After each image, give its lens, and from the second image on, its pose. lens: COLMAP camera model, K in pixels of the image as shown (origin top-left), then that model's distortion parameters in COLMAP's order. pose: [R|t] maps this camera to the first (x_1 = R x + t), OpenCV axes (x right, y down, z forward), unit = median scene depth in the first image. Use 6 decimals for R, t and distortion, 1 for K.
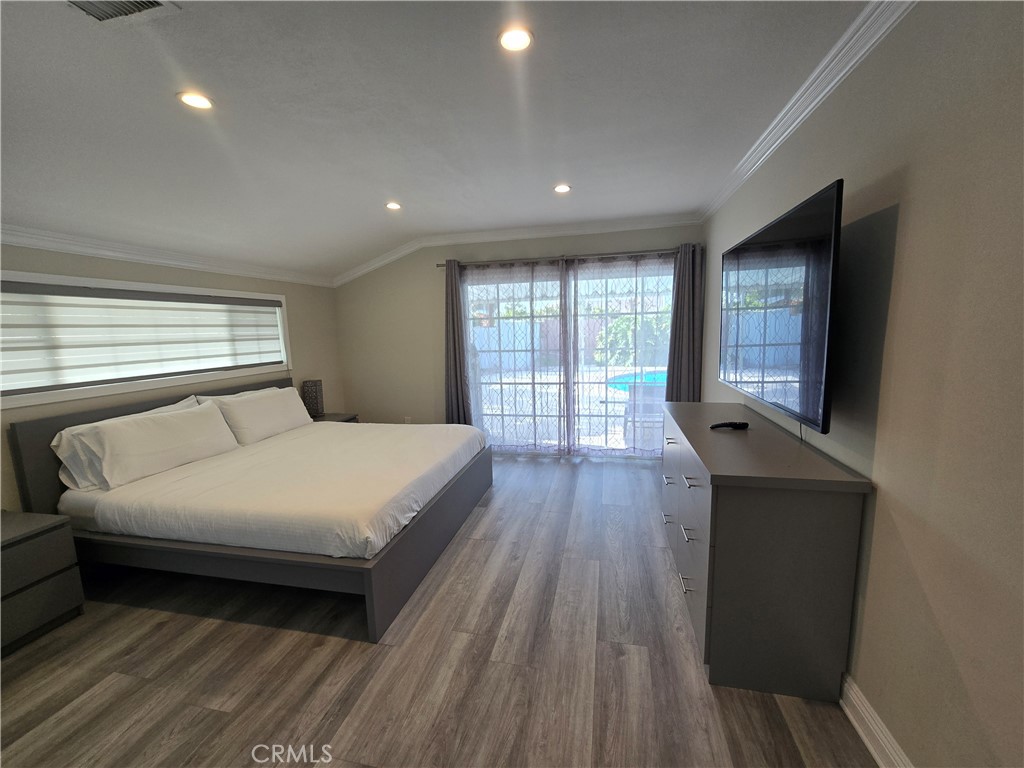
lens RADIAL K [[418.1, 0, 514.5], [0, 418.1, 386.0], [0, 0, 1]] dist [0.000358, 0.000529]
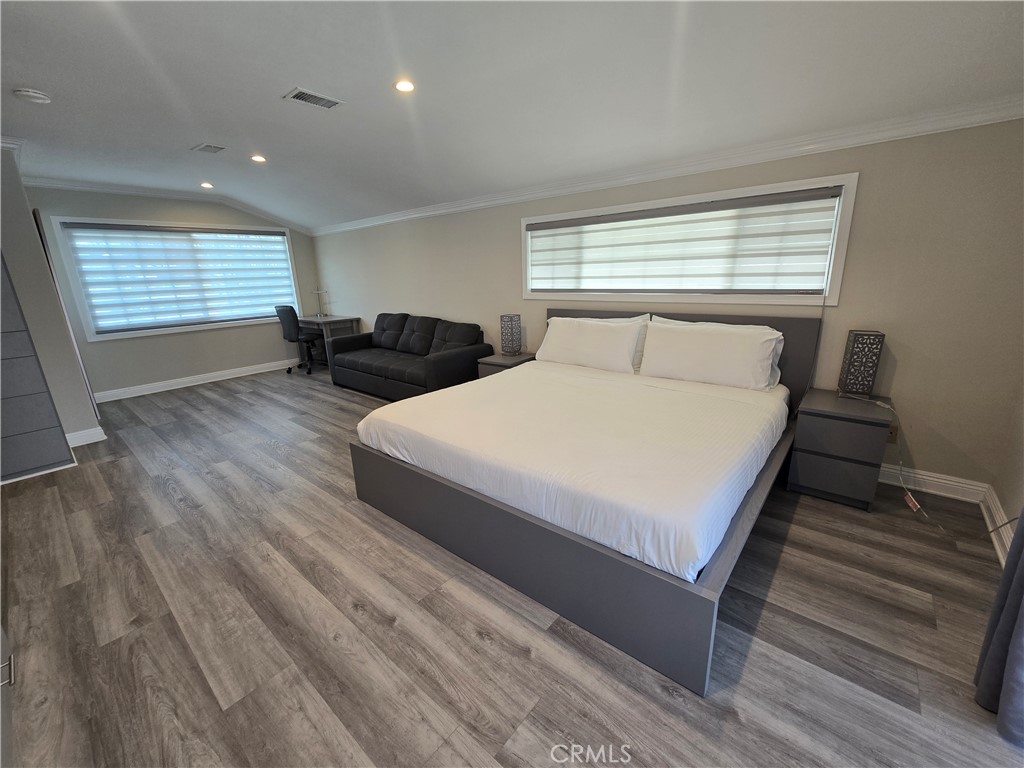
lens RADIAL K [[418.1, 0, 513.1], [0, 418.1, 385.0], [0, 0, 1]] dist [0.000358, 0.000529]
pose [[-0.458924, 0.280485, -0.843040, 0.355153], [-0.073595, 0.933600, 0.350678, -0.179245], [0.885422, 0.222978, -0.407809, 1.404634]]
